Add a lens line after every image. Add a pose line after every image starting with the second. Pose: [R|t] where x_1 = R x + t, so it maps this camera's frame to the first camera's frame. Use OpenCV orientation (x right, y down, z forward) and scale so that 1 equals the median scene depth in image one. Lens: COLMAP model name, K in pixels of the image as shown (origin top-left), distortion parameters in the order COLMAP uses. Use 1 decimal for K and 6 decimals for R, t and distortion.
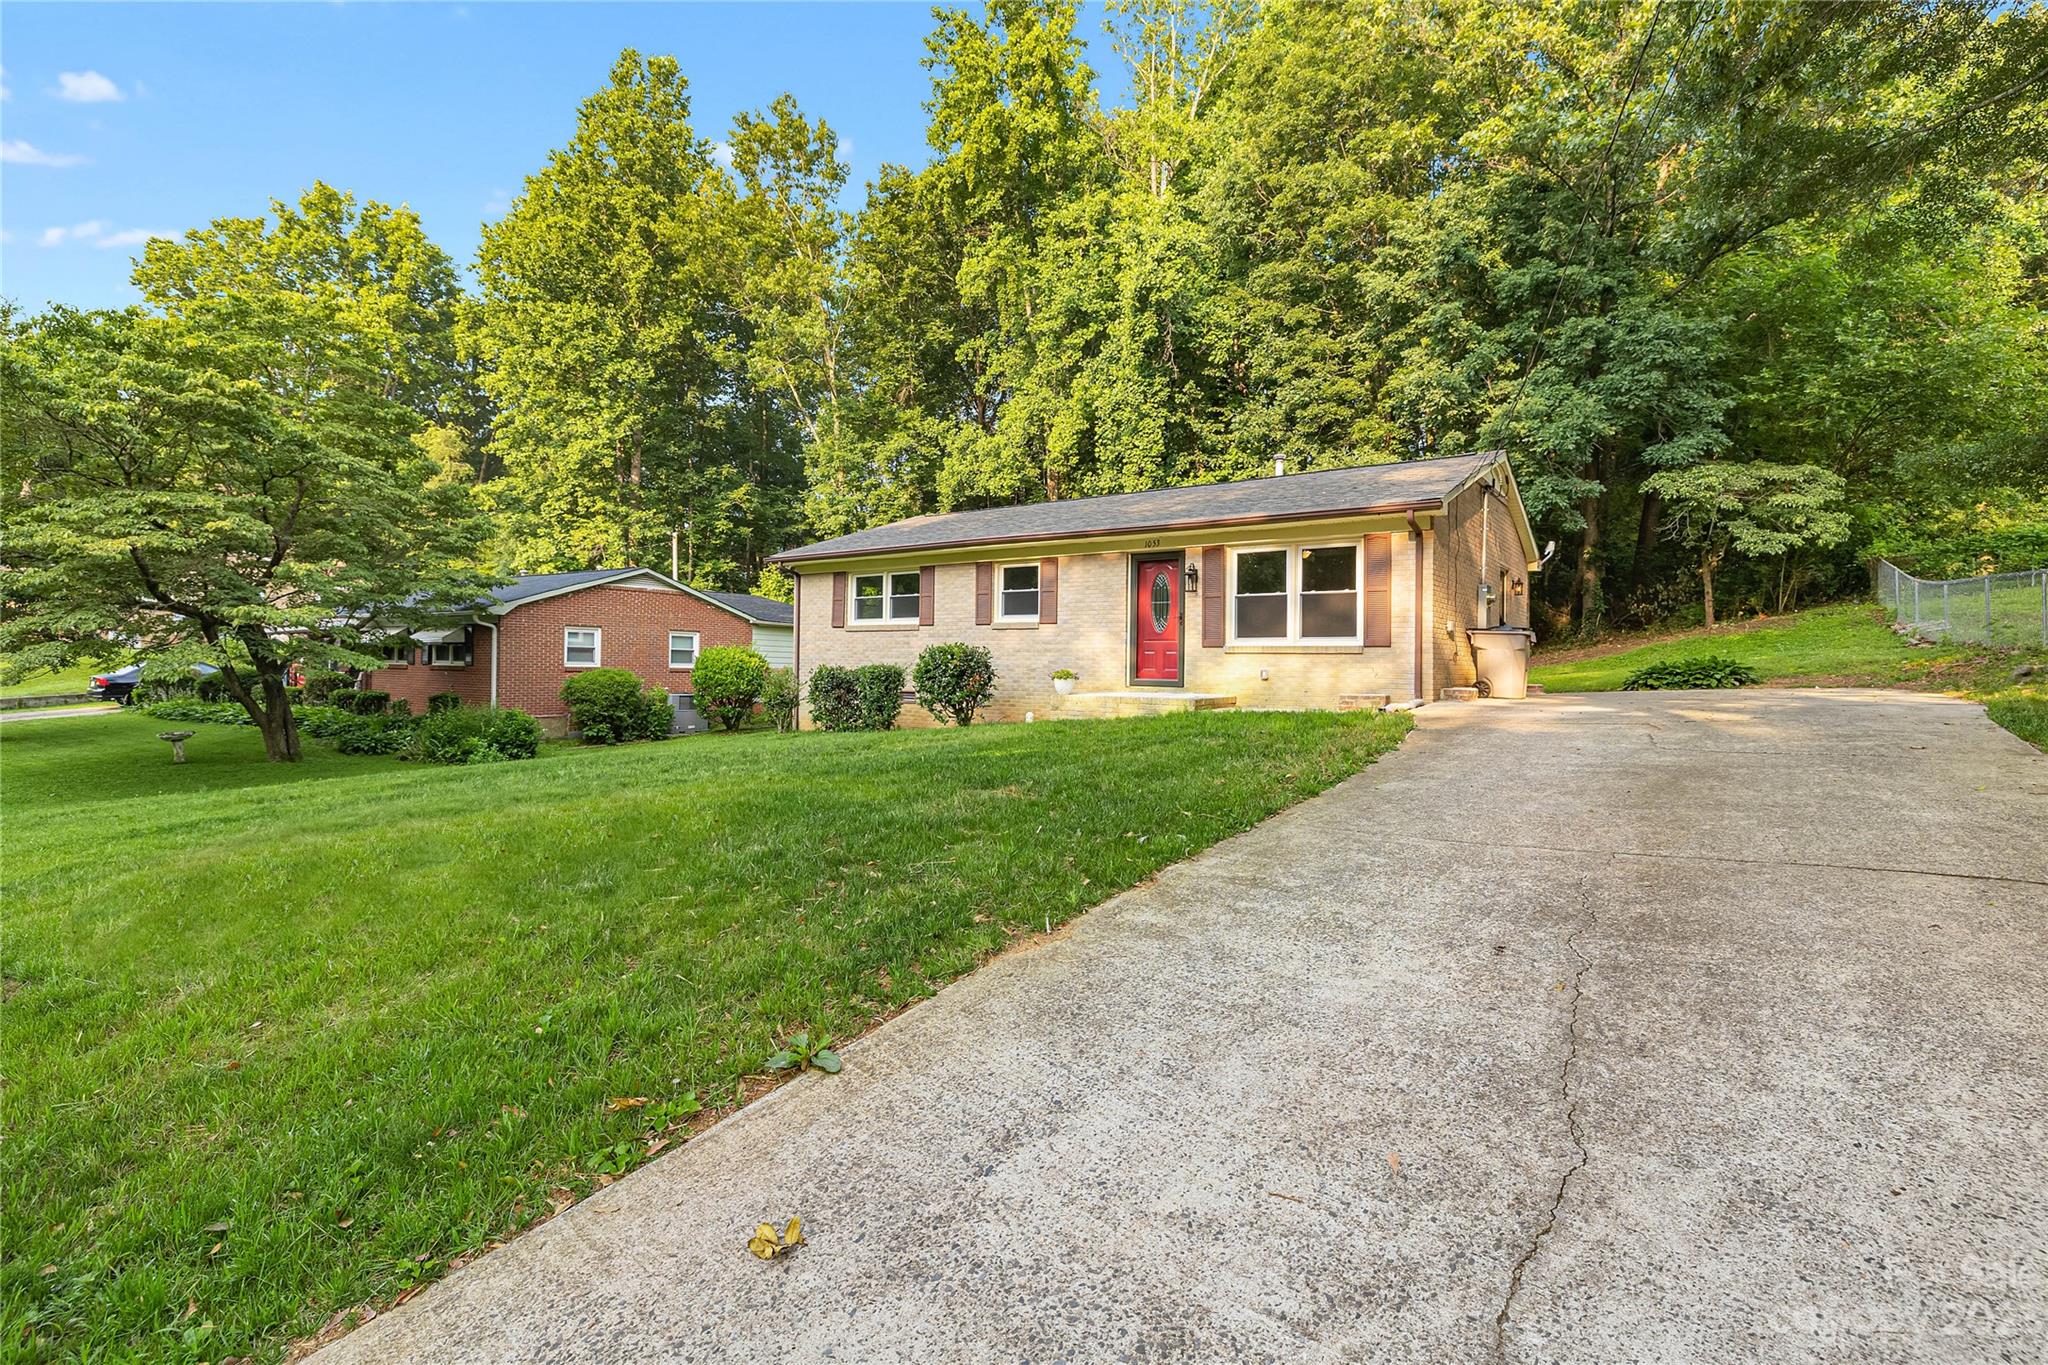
lens RADIAL K [[946.1, 0, 1023.8], [0, 946.1, 669.5], [0, 0, 1]] dist [0.001167, -0.000032]
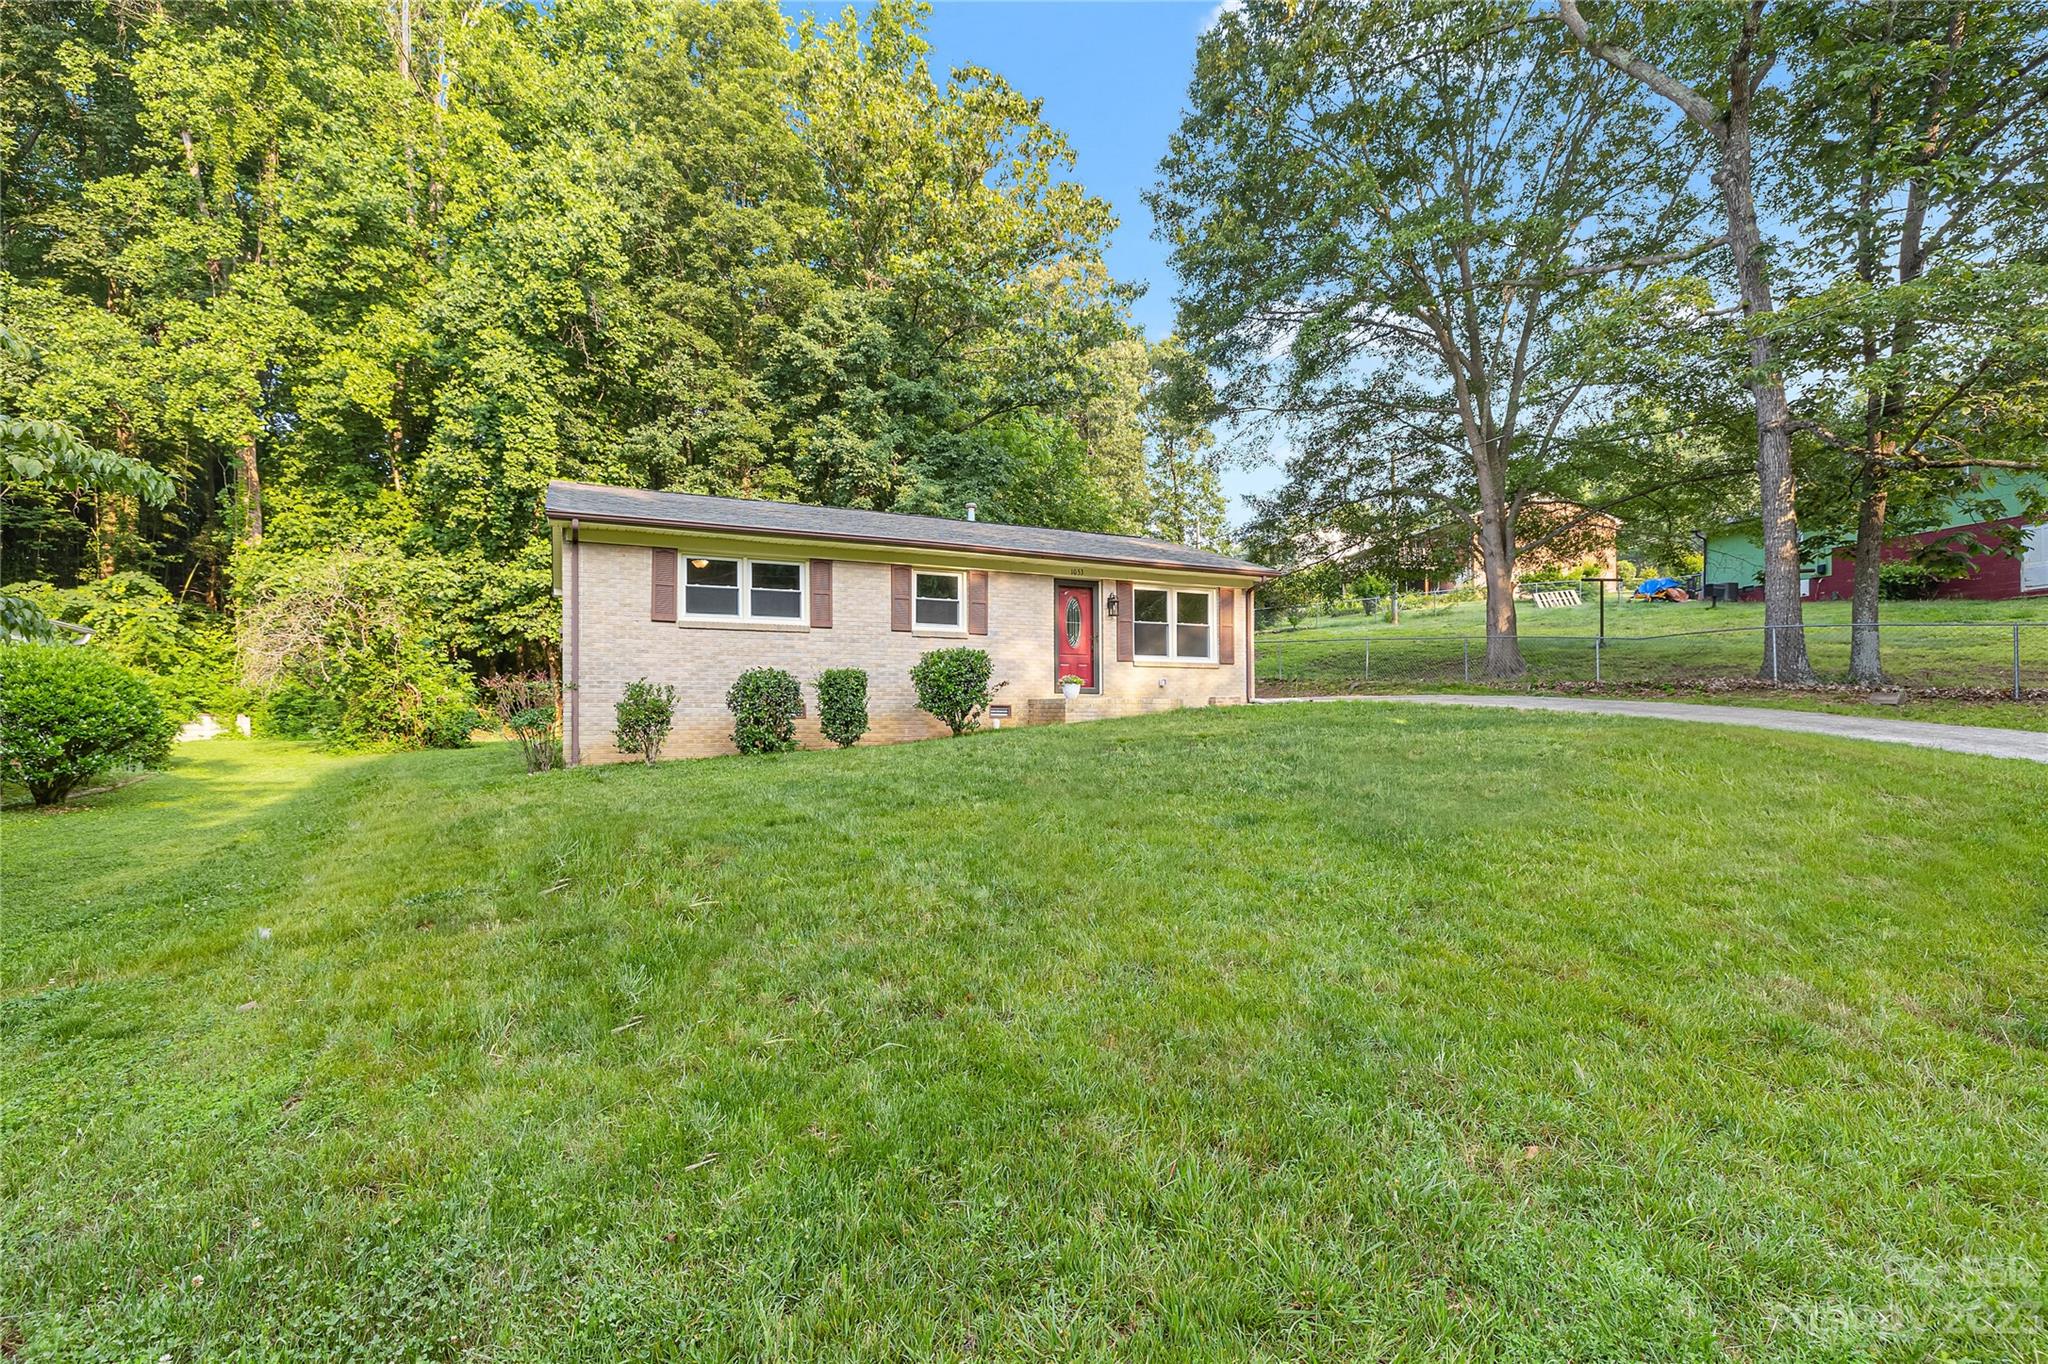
lens RADIAL K [[944.1, 0, 1025.9], [0, 944.1, 740.5], [0, 0, 1]] dist [-0.003362, -0.000189]
pose [[0.453025, -0.032117, 0.890919, -0.471463], [0.017959, 0.999477, 0.026898, 0.022271], [-0.891317, 0.003814, 0.453365, 0.259393]]
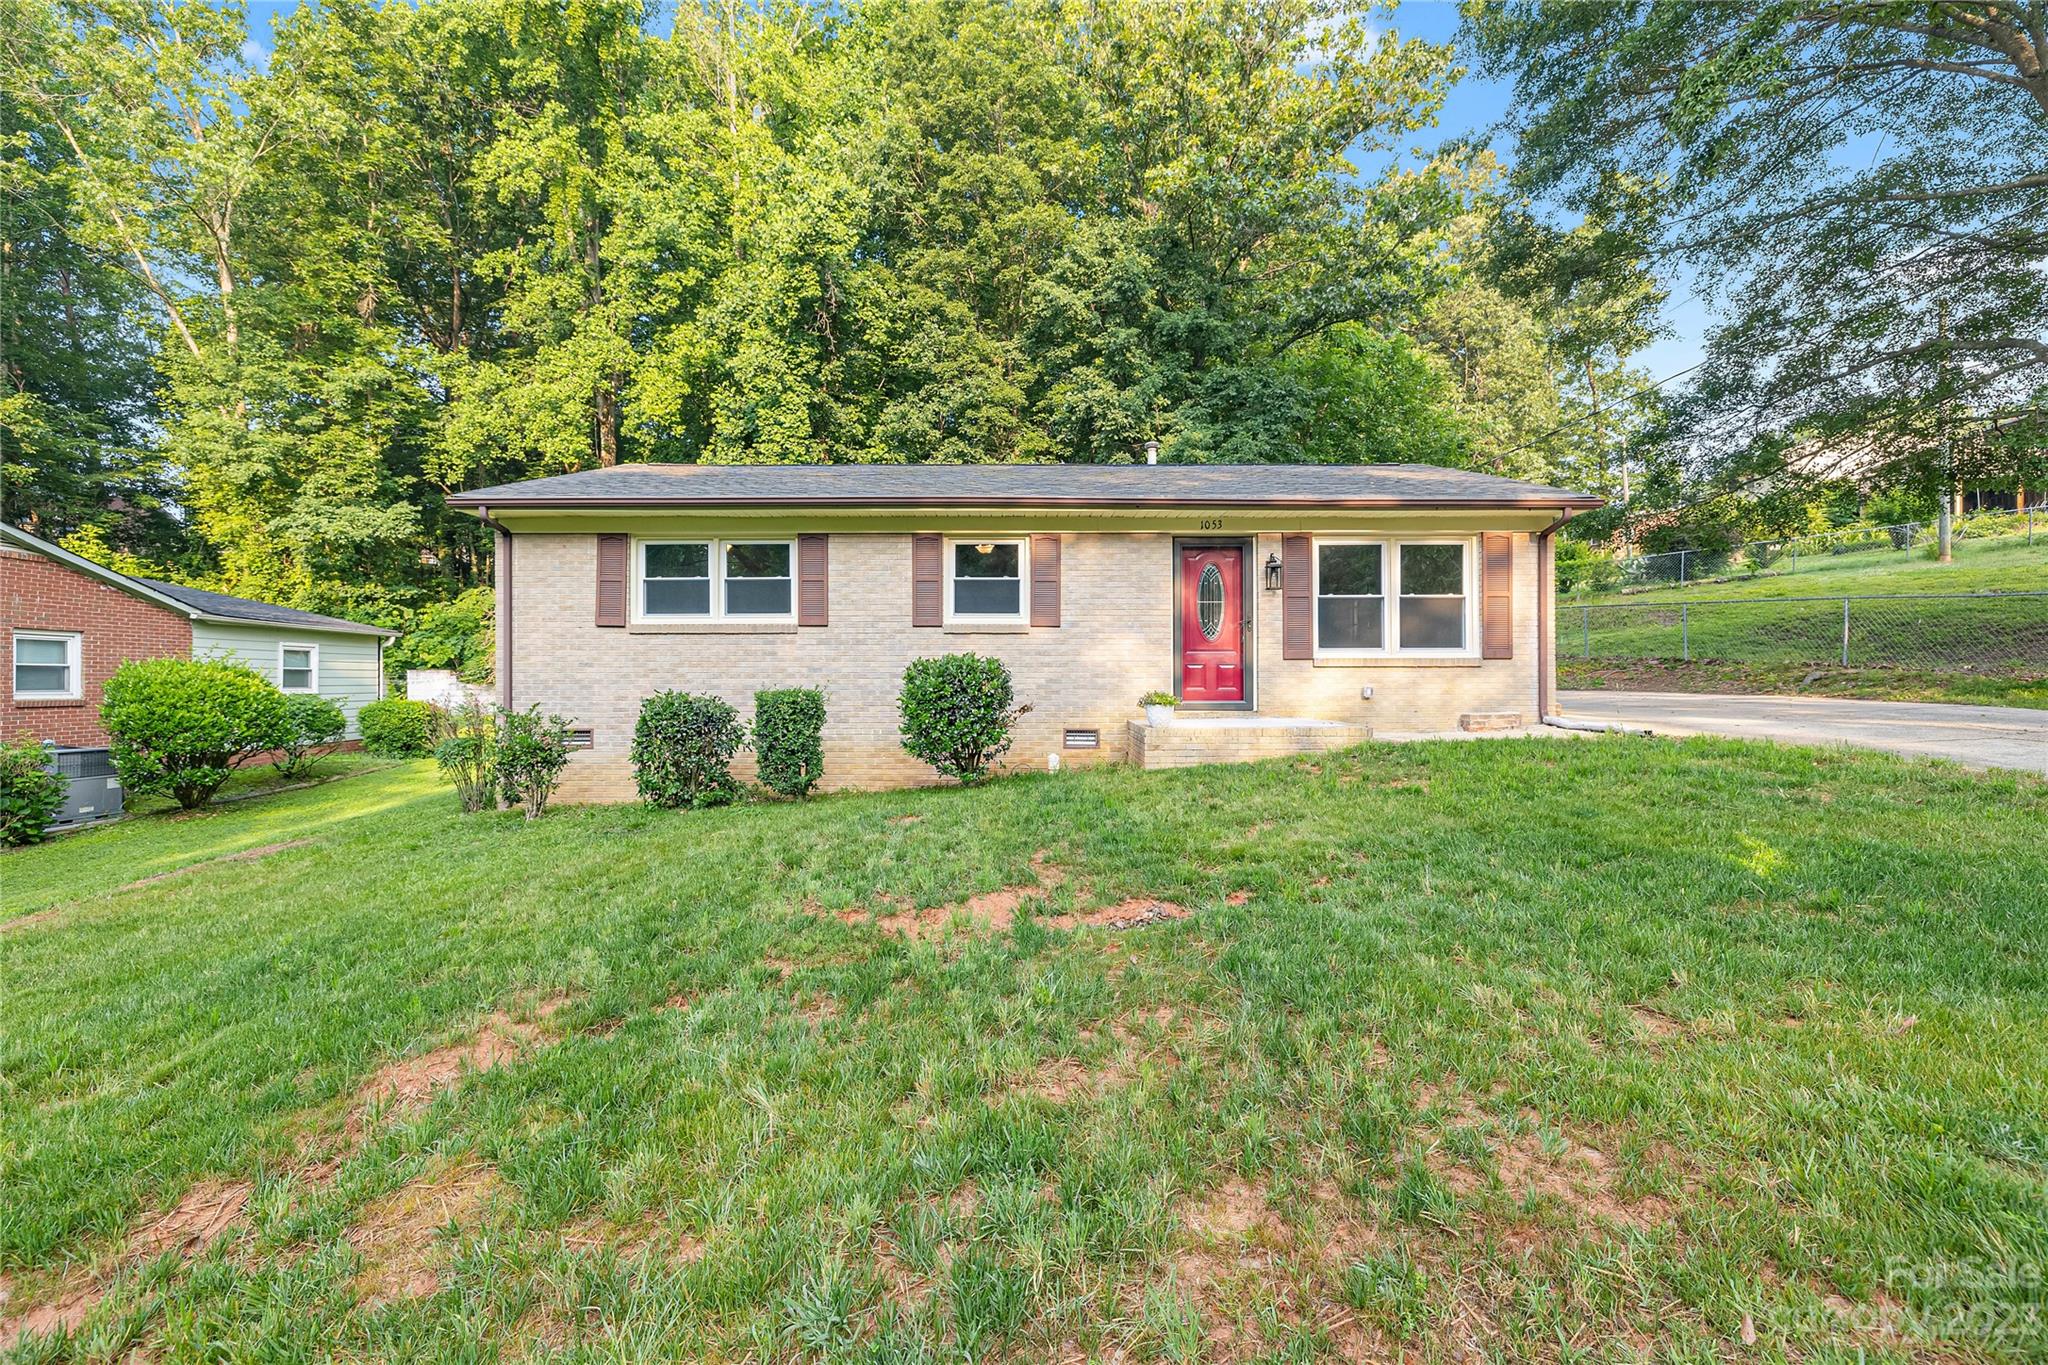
lens RADIAL K [[887.0, 0, 1024.0], [0, 887.0, 682.5], [0, 0, 1]] dist [-0.000396, -0.001133]
pose [[0.797787, -0.016924, 0.602702, -0.208241], [0.015416, 0.999852, 0.007669, -0.006334], [-0.602743, 0.003173, 0.797929, 0.257228]]
